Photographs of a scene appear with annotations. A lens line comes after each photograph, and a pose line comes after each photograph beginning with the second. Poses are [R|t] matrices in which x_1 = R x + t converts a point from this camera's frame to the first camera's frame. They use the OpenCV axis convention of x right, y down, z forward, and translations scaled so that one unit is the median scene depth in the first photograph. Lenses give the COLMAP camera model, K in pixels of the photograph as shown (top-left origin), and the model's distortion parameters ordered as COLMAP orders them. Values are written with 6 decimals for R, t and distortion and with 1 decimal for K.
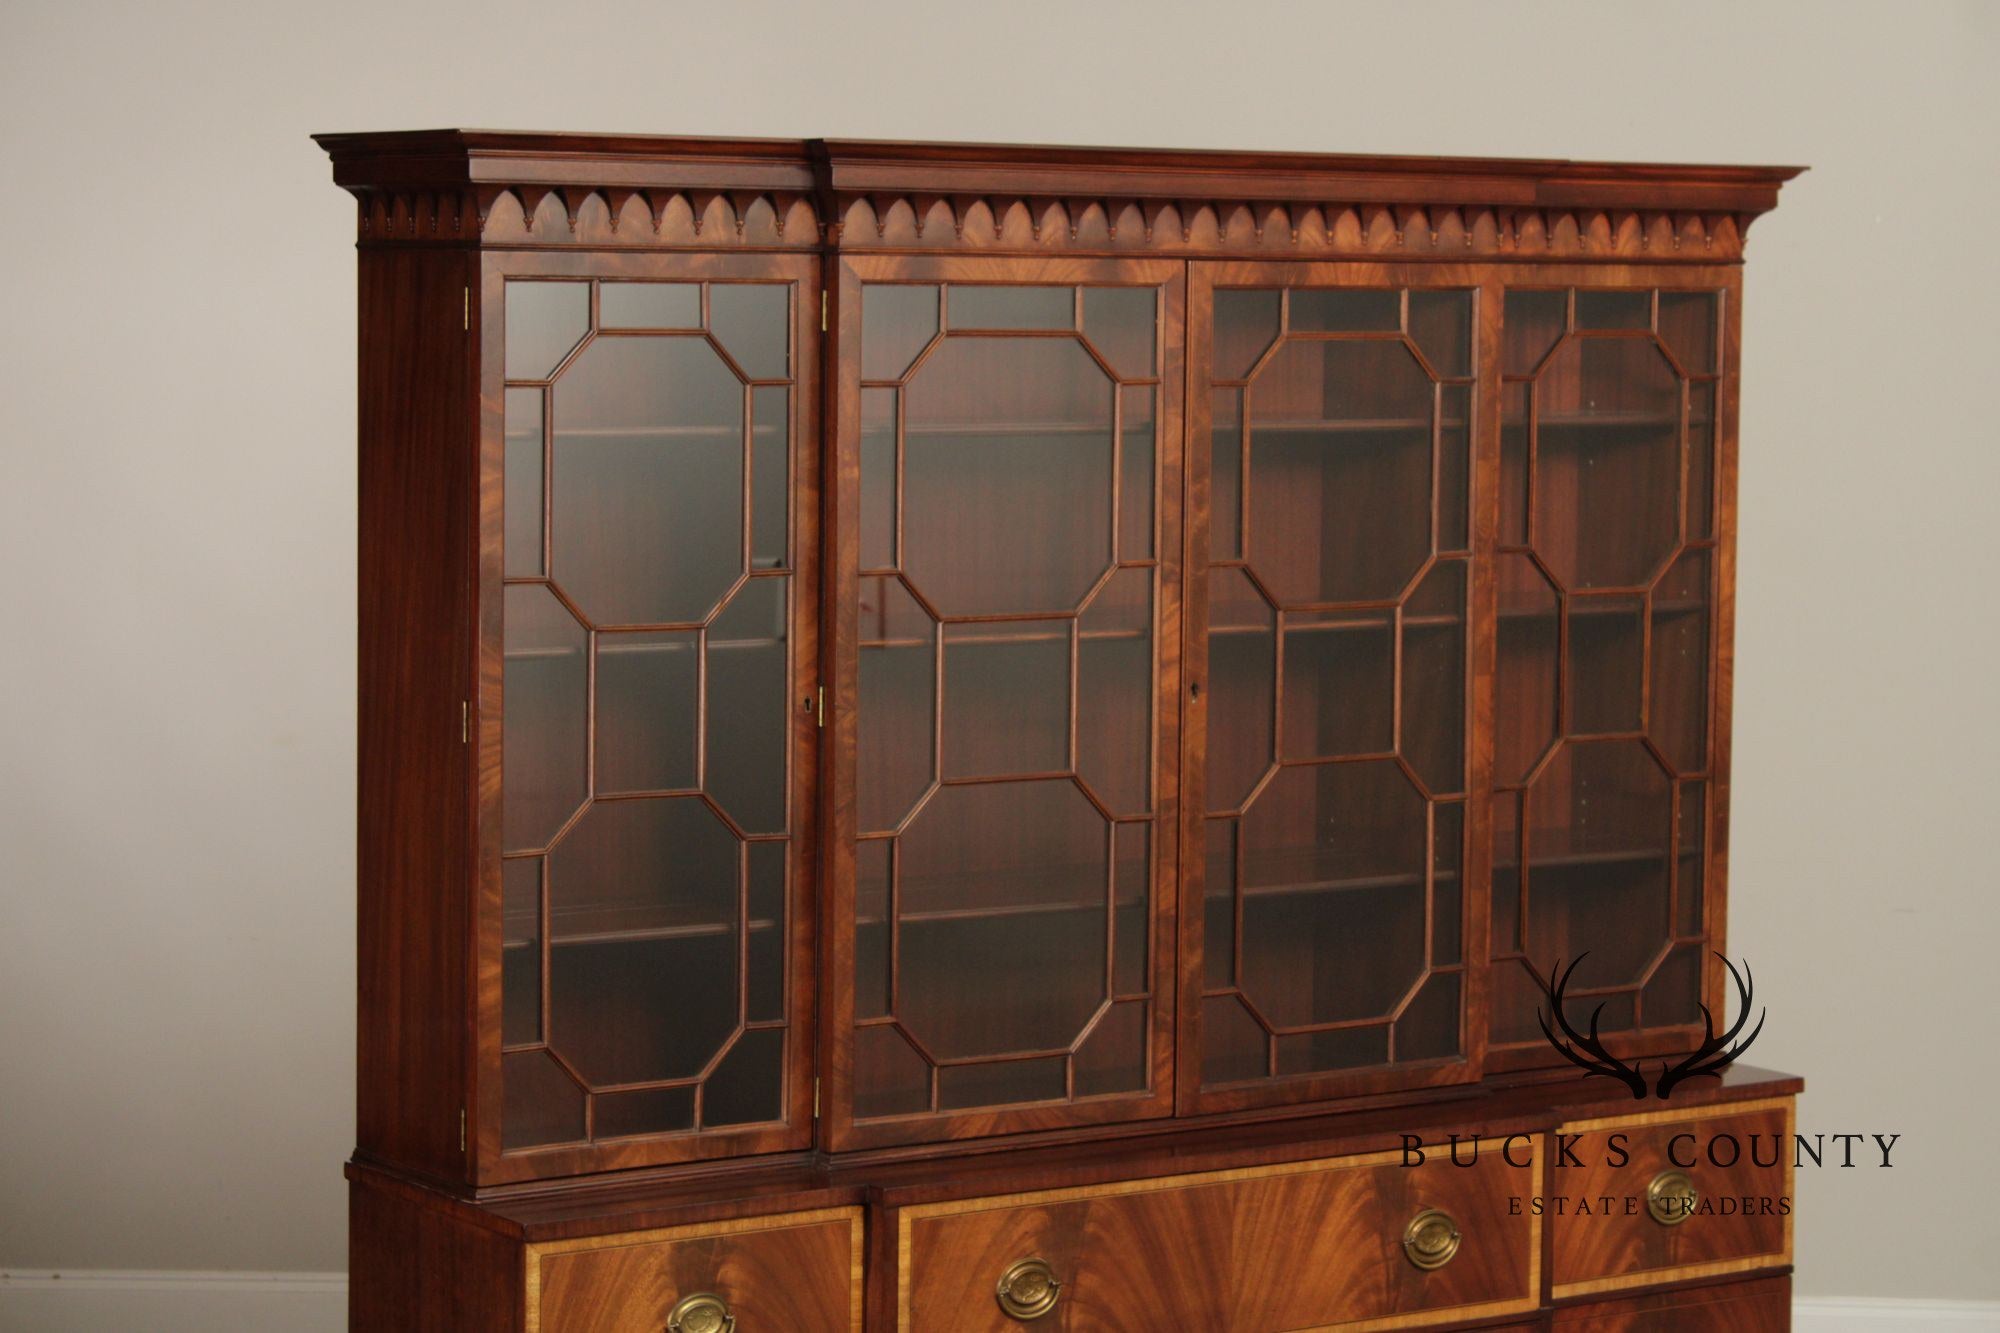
lens RADIAL K [[4797.5, 0, 1027.4], [0, 4797.5, 630.6], [0, 0, 1]] dist [0.044344, 0.514979]
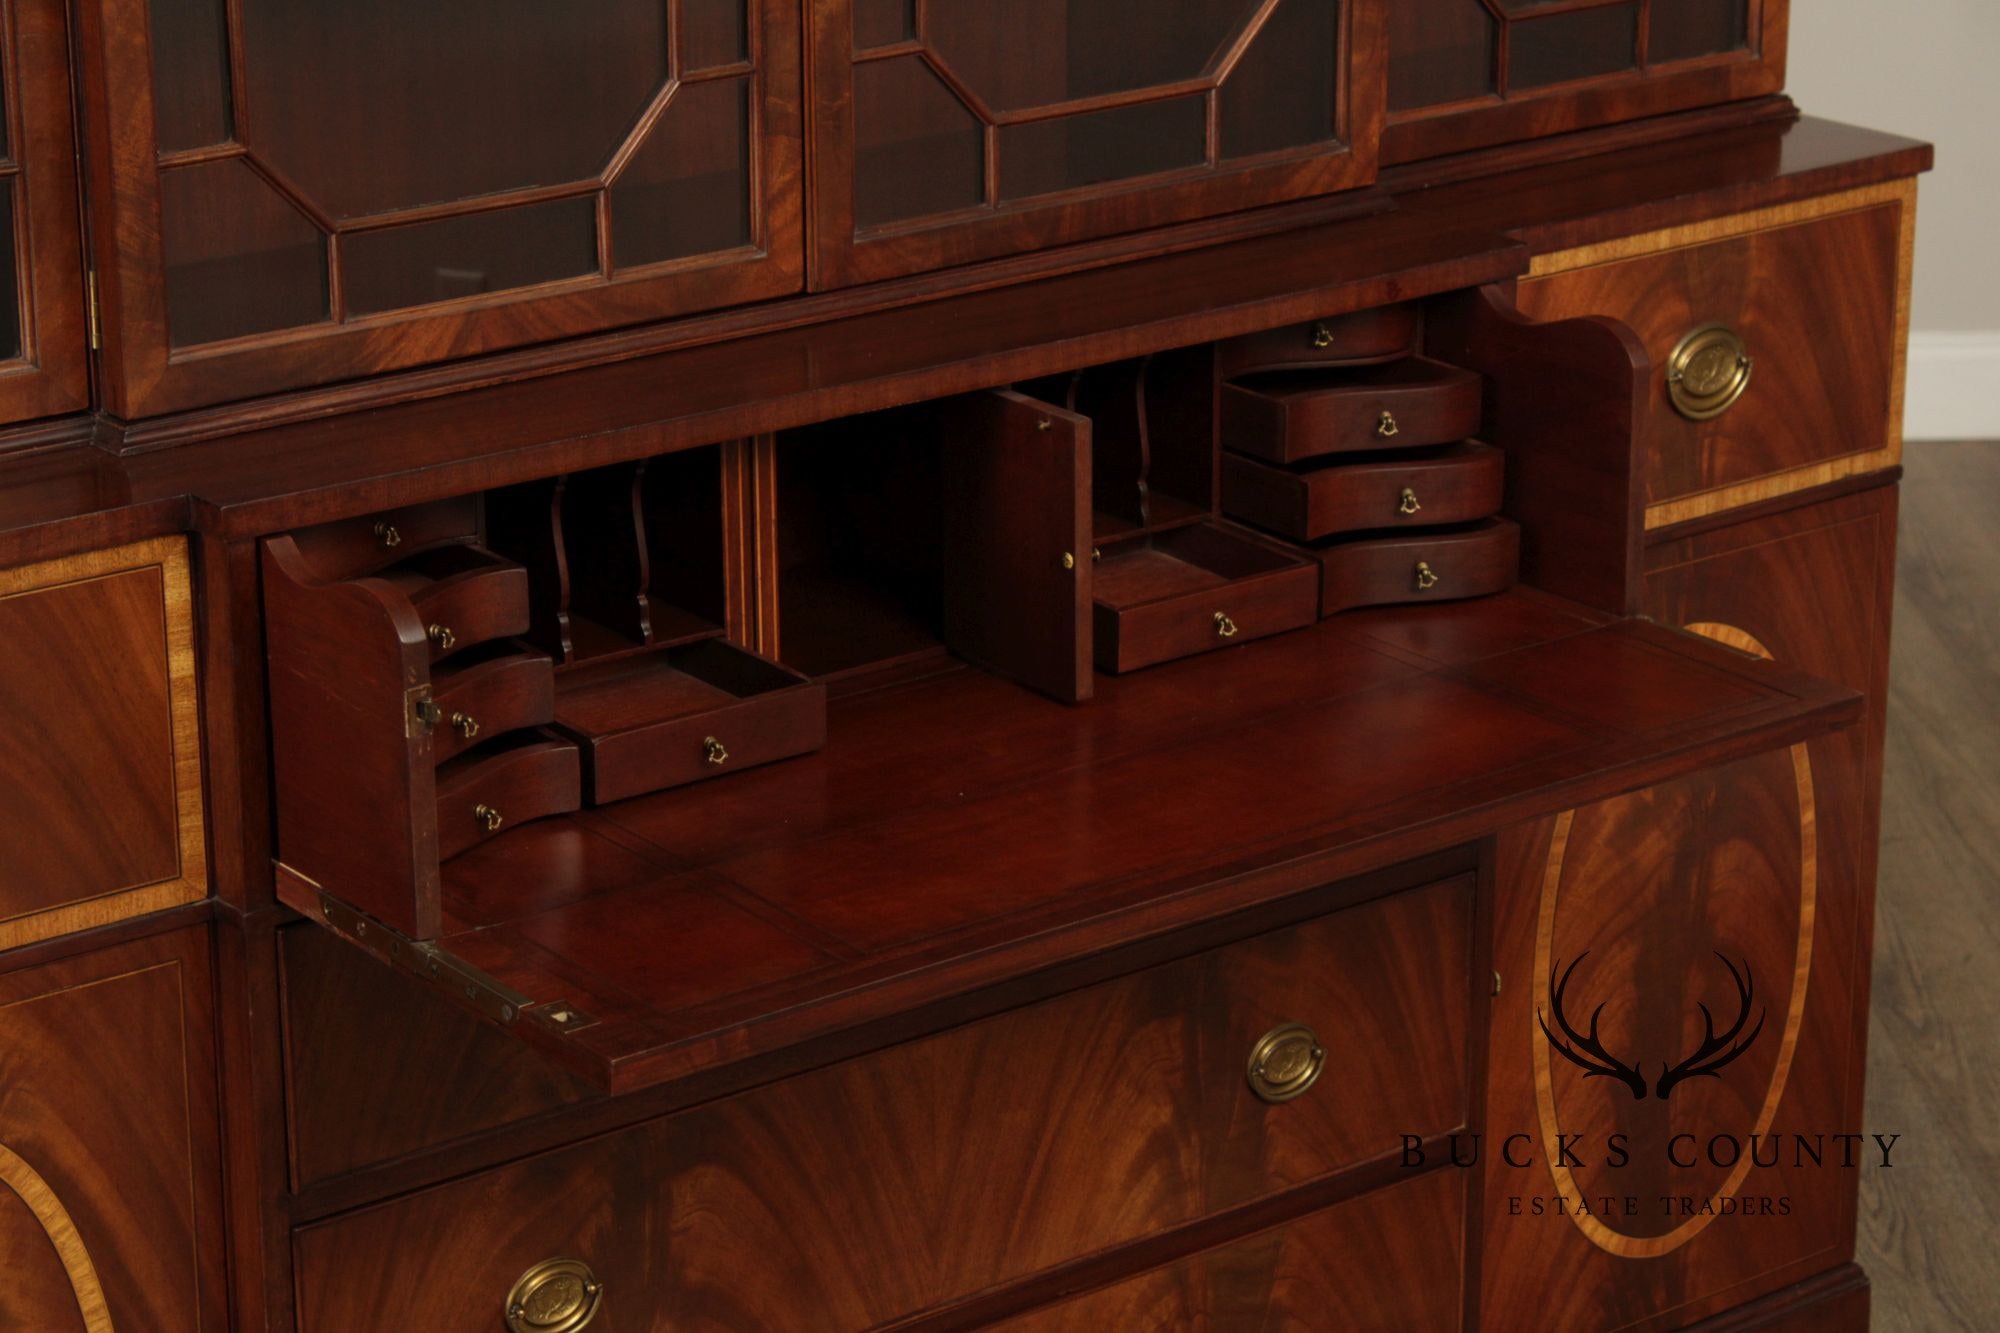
lens RADIAL K [[4797.5, 0, 1027.4], [0, 4797.5, 630.6], [0, 0, 1]] dist [0.044344, 0.514979]
pose [[0.997878, -0.031716, 0.056867, 0.023129], [0.016748, 0.968986, 0.246547, 0.007649], [-0.062922, -0.245071, 0.967461, 0.488645]]
